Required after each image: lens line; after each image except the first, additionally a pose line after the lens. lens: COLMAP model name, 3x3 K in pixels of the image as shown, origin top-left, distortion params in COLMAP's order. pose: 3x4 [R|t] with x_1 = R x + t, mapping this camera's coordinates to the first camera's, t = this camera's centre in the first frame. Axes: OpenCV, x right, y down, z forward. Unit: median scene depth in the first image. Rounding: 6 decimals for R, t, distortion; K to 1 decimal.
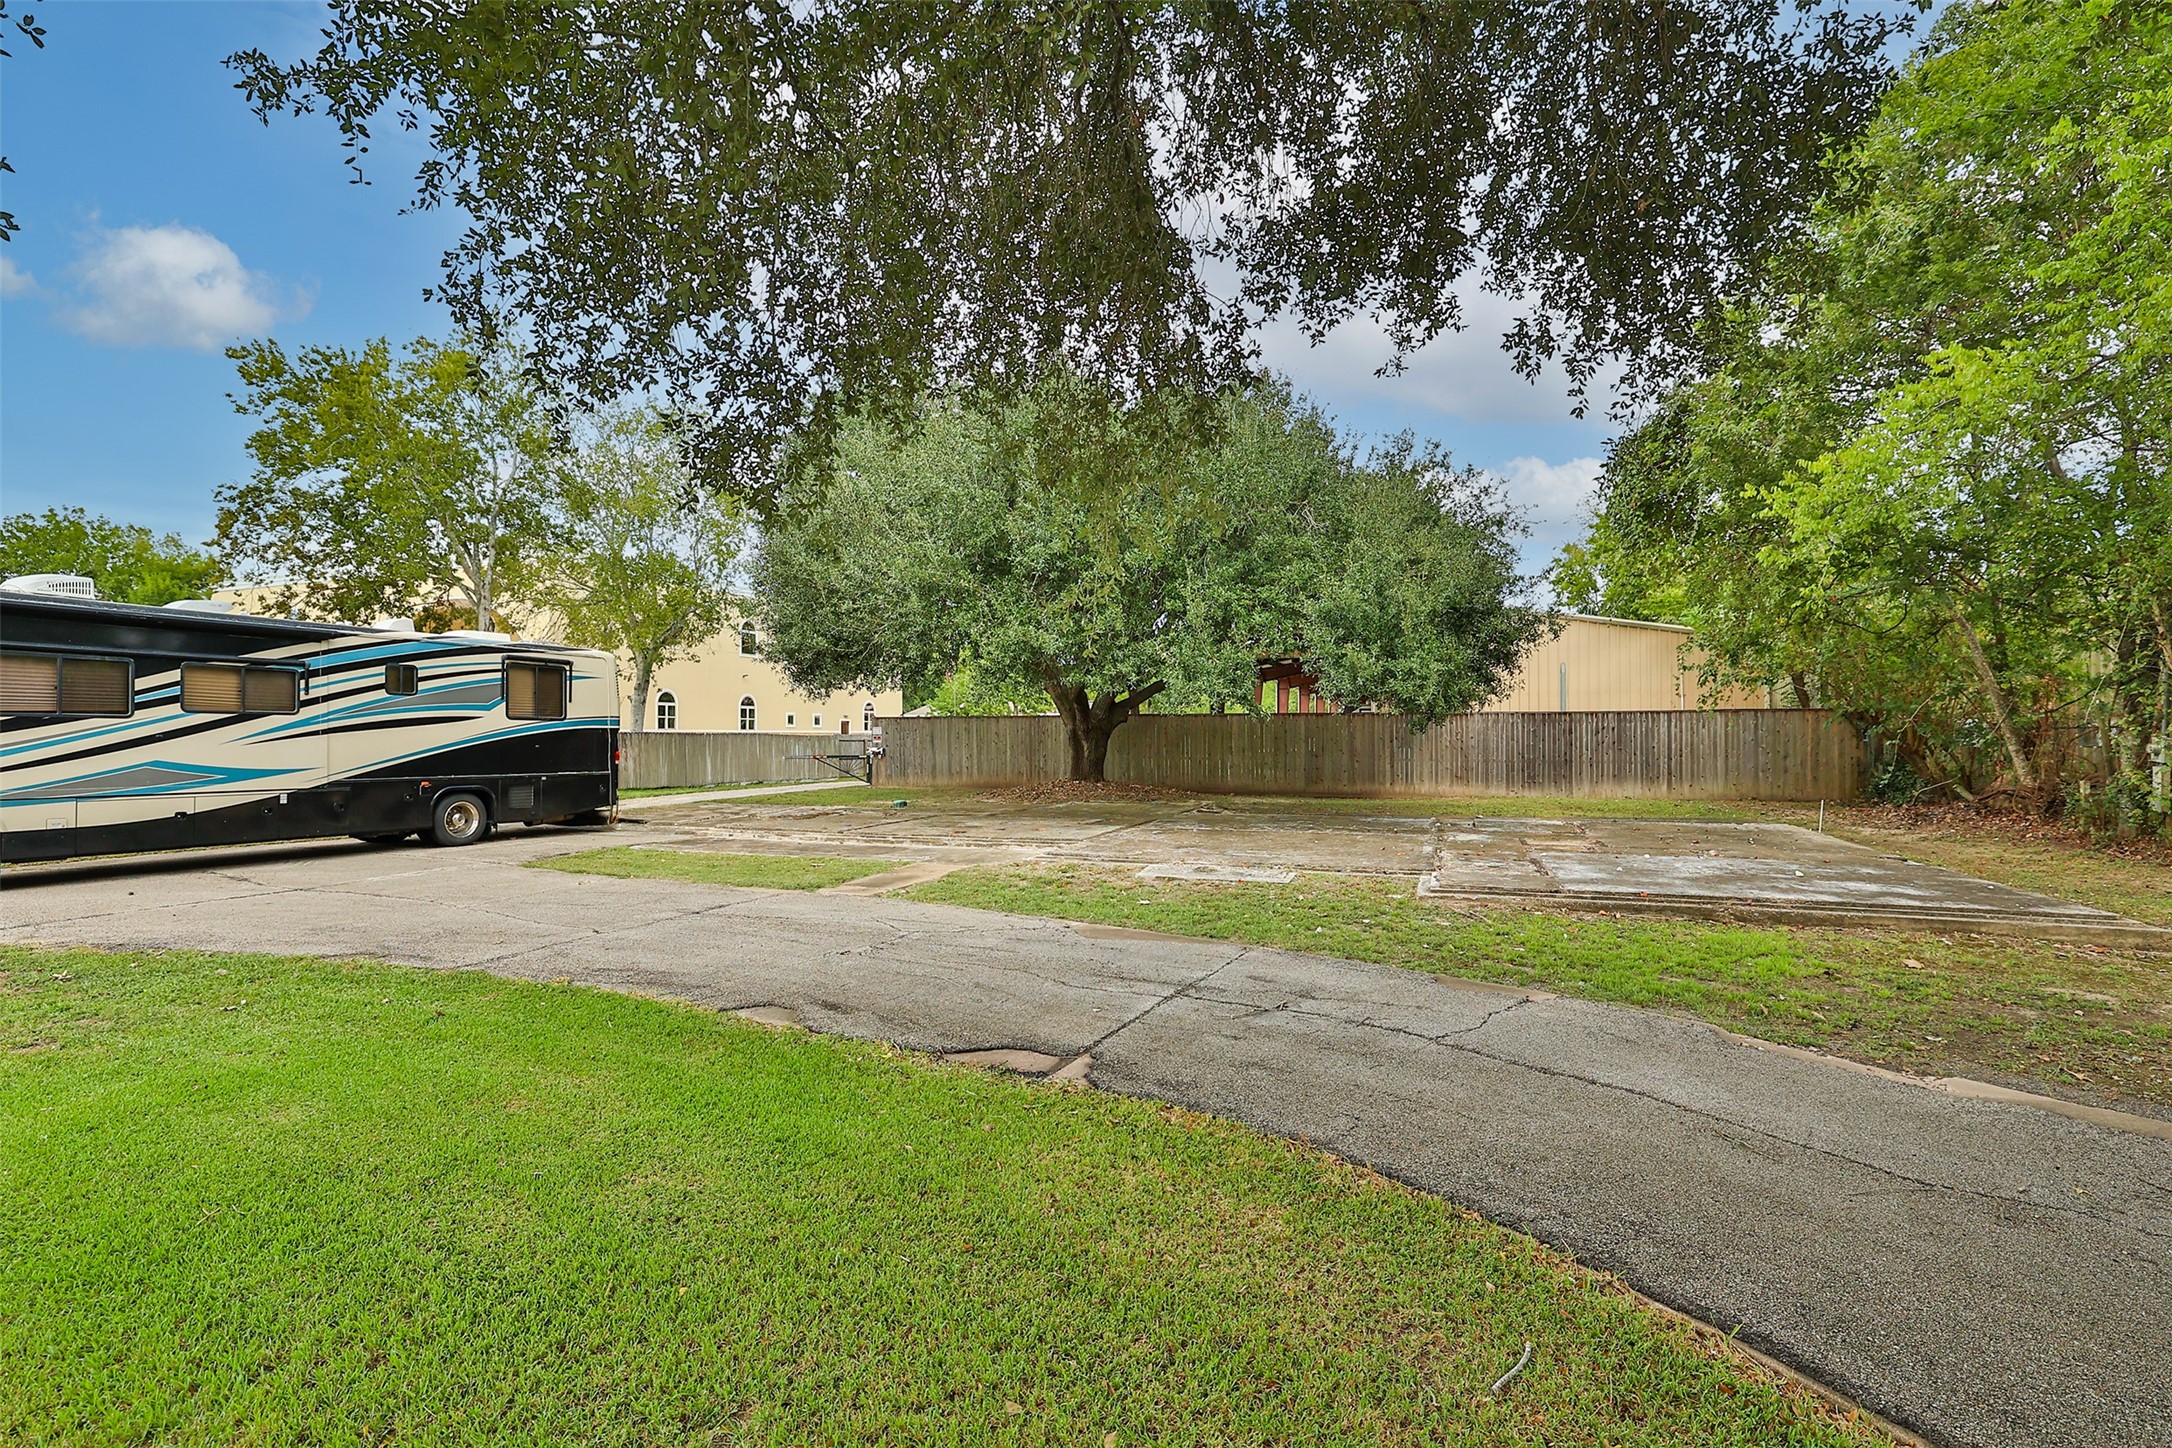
lens RADIAL K [[995.3, 0, 1092.7], [0, 995.3, 725.2], [0, 0, 1]] dist [-0.047107, 0.020131]
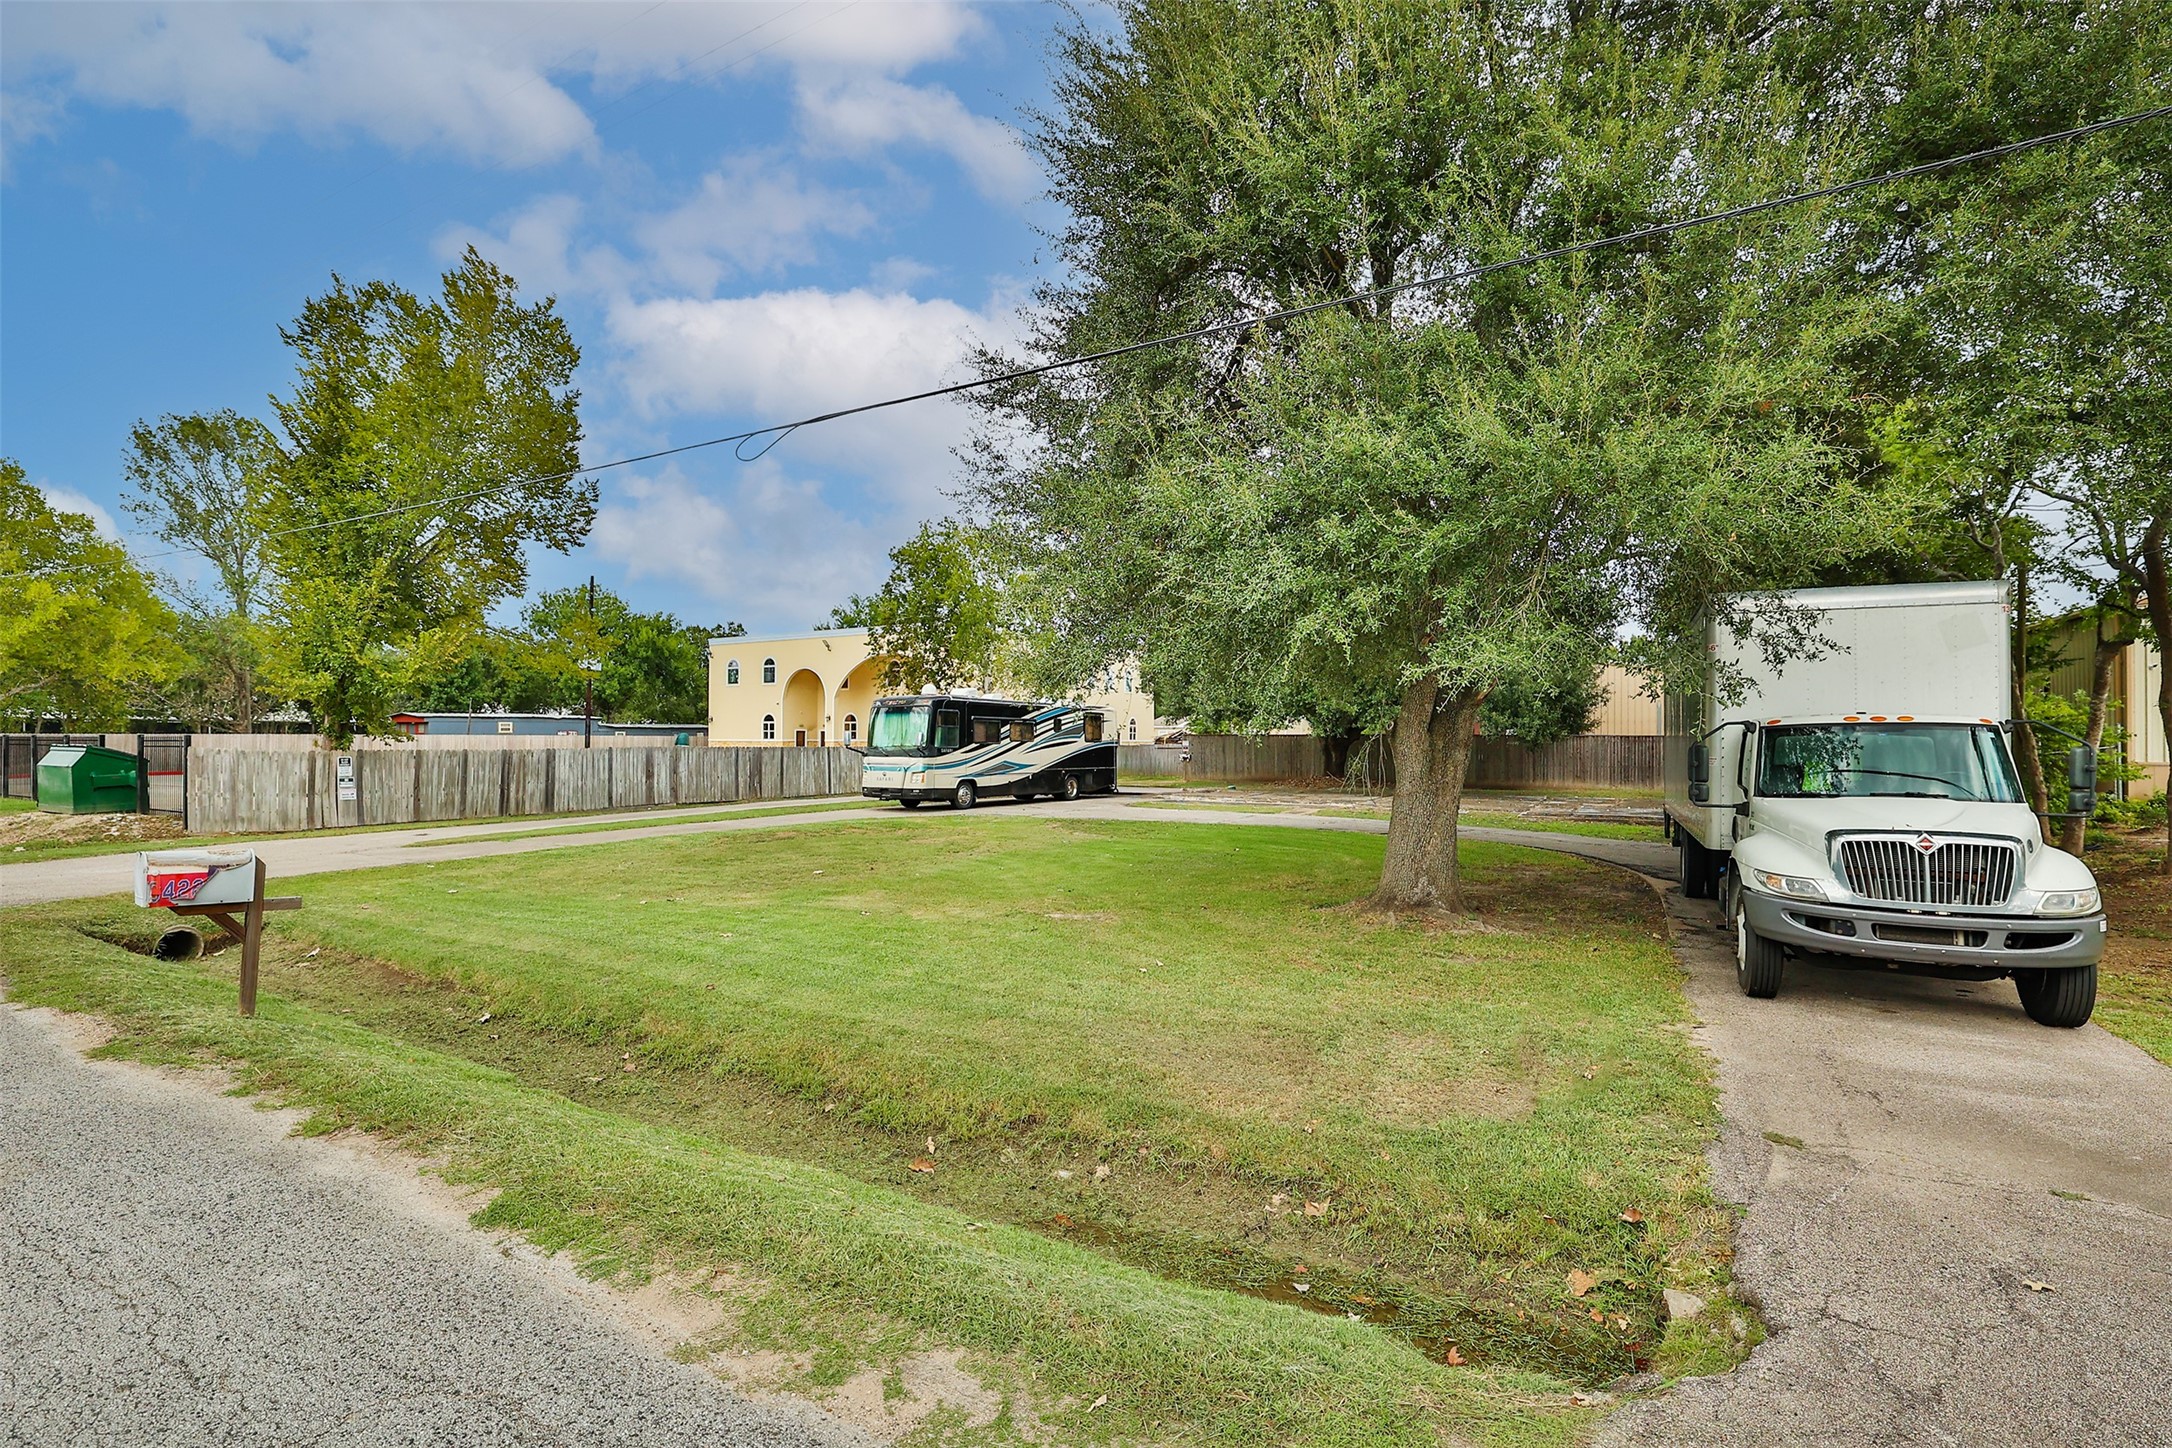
lens RADIAL K [[995.3, 0, 1092.7], [0, 995.3, 725.2], [0, 0, 1]] dist [-0.047107, 0.020131]
pose [[0.986442, 0.003650, -0.164068, -0.201011], [-0.004052, 0.999990, -0.002116, -0.034142], [0.164058, 0.002752, 0.986447, -1.013381]]
